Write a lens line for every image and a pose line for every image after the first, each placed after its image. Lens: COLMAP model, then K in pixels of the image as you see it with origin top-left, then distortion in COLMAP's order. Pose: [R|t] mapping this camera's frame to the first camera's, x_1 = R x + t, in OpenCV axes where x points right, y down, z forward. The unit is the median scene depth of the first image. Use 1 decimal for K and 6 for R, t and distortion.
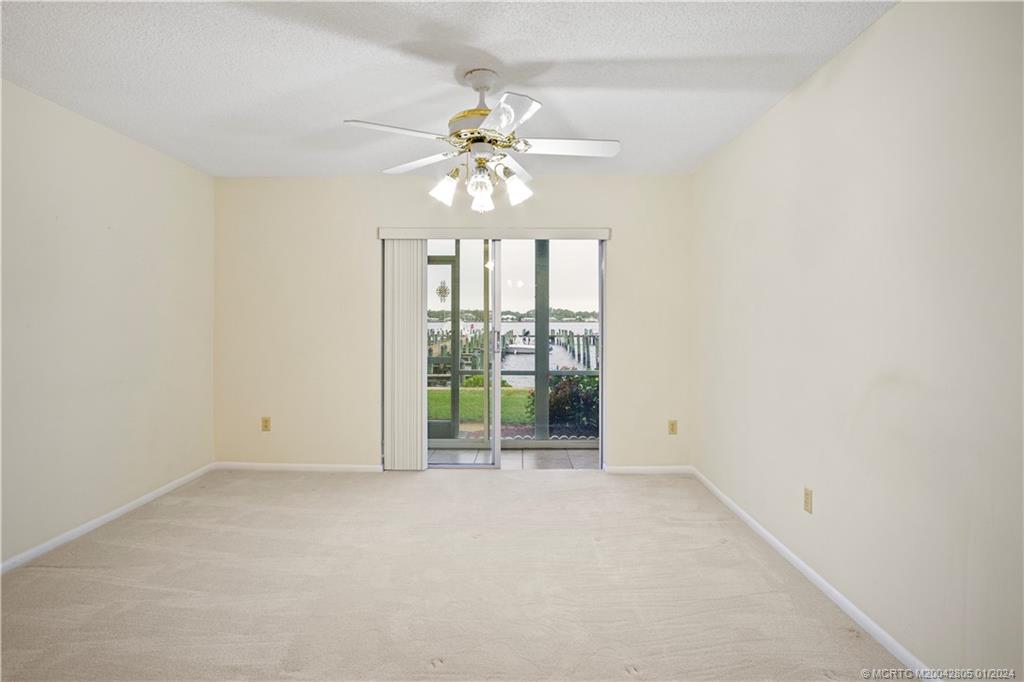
lens RADIAL K [[561.9, 0, 513.9], [0, 561.9, 325.8], [0, 0, 1]] dist [-0.001093, 0.000167]
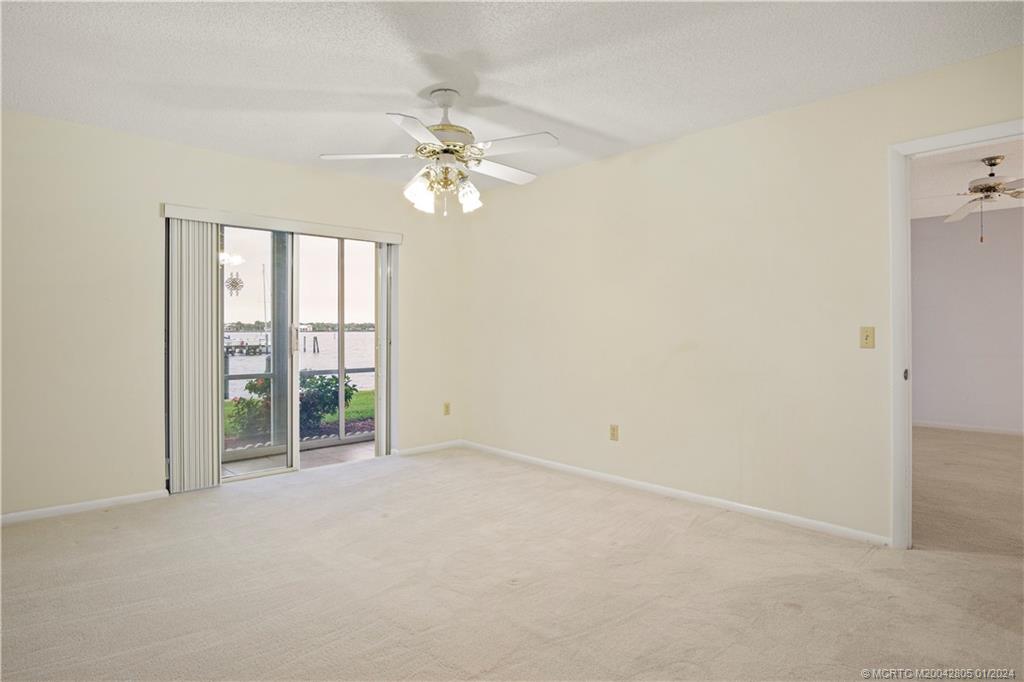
lens RADIAL K [[564.7, 0, 498.7], [0, 564.7, 341.8], [0, 0, 1]] dist [-0.019697, 0.001680]
pose [[0.730056, -0.018849, 0.683128, -0.454646], [0.010596, 0.999812, 0.016264, 0.021443], [-0.683306, -0.004636, 0.730118, 0.057767]]
